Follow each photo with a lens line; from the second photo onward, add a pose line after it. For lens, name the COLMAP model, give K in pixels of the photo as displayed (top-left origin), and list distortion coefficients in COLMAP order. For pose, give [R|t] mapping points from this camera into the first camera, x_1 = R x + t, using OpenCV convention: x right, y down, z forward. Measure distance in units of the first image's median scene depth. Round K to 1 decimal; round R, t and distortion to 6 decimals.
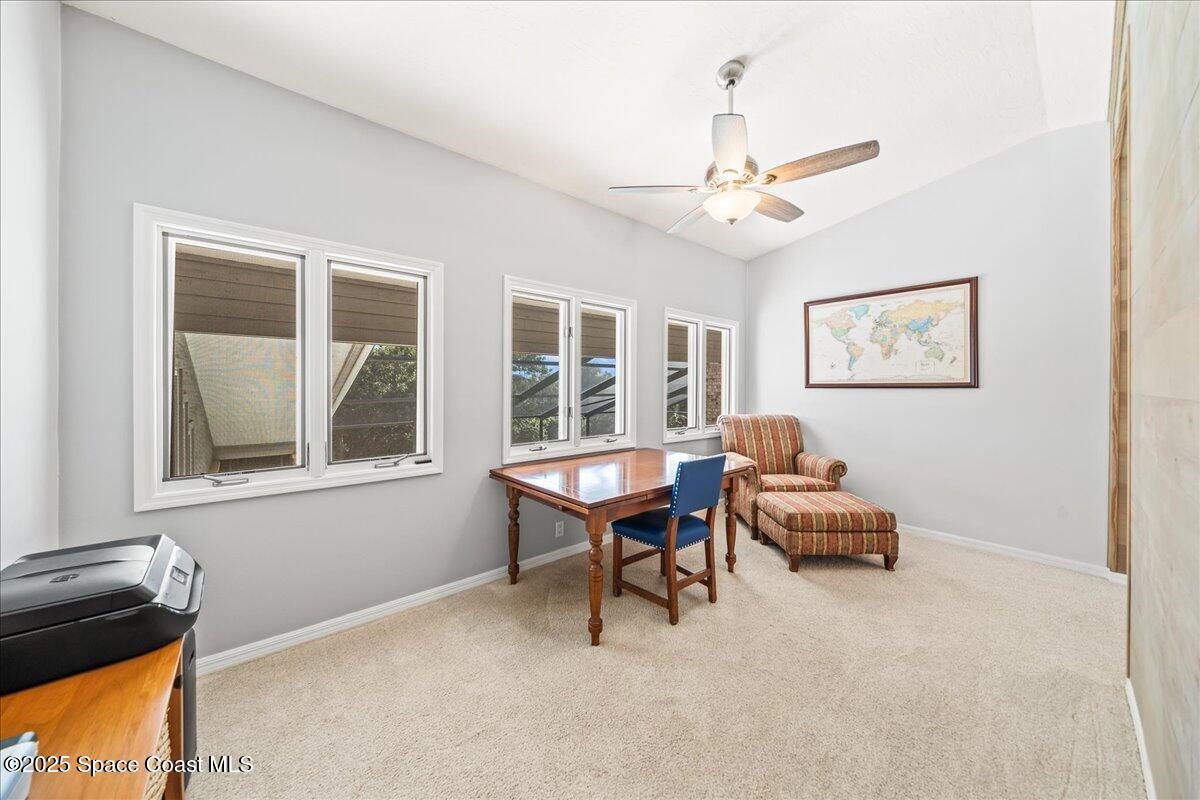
lens RADIAL K [[419.4, 0, 600.5], [0, 419.4, 390.9], [0, 0, 1]] dist [0.000999, 0.000034]
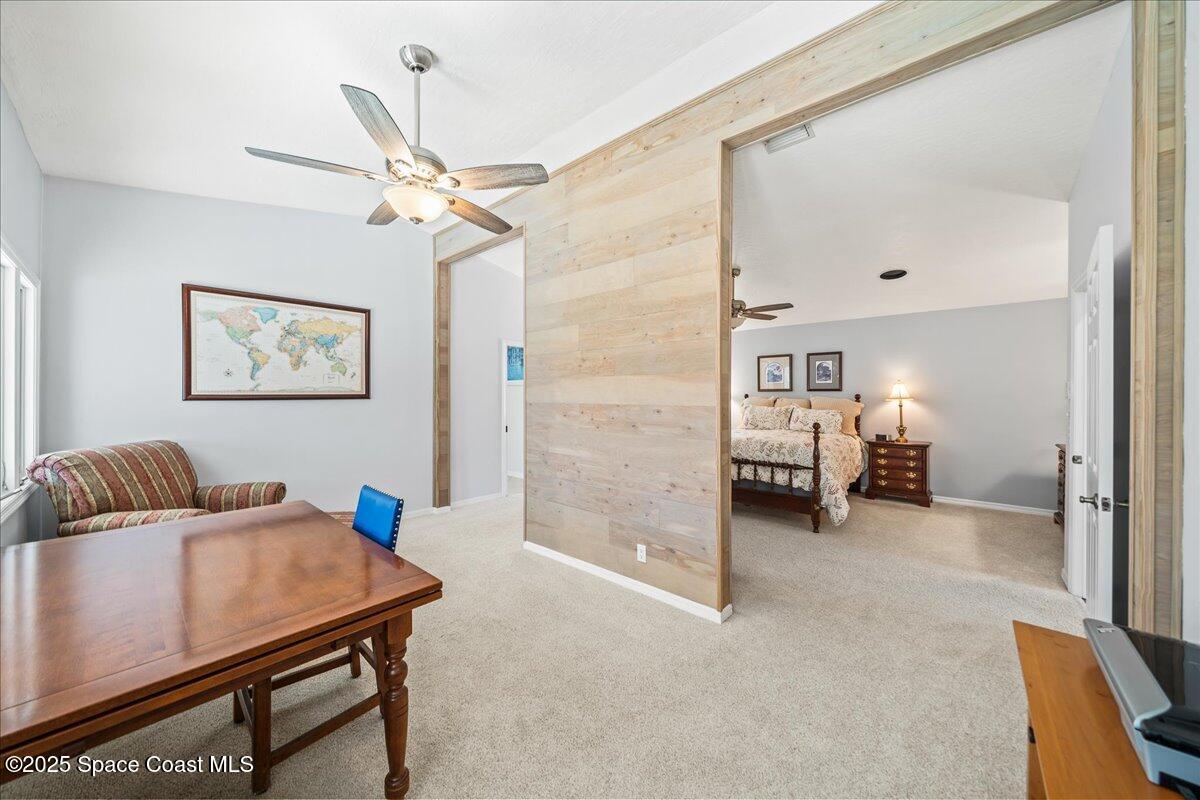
lens RADIAL K [[419.4, 0, 599.8], [0, 419.4, 395.4], [0, 0, 1]] dist [0.000999, 0.000034]
pose [[-0.130247, -0.004055, 0.991473, -0.372341], [0.008355, 0.999952, 0.005187, -0.015152], [-0.991446, 0.008959, -0.130207, 0.420760]]
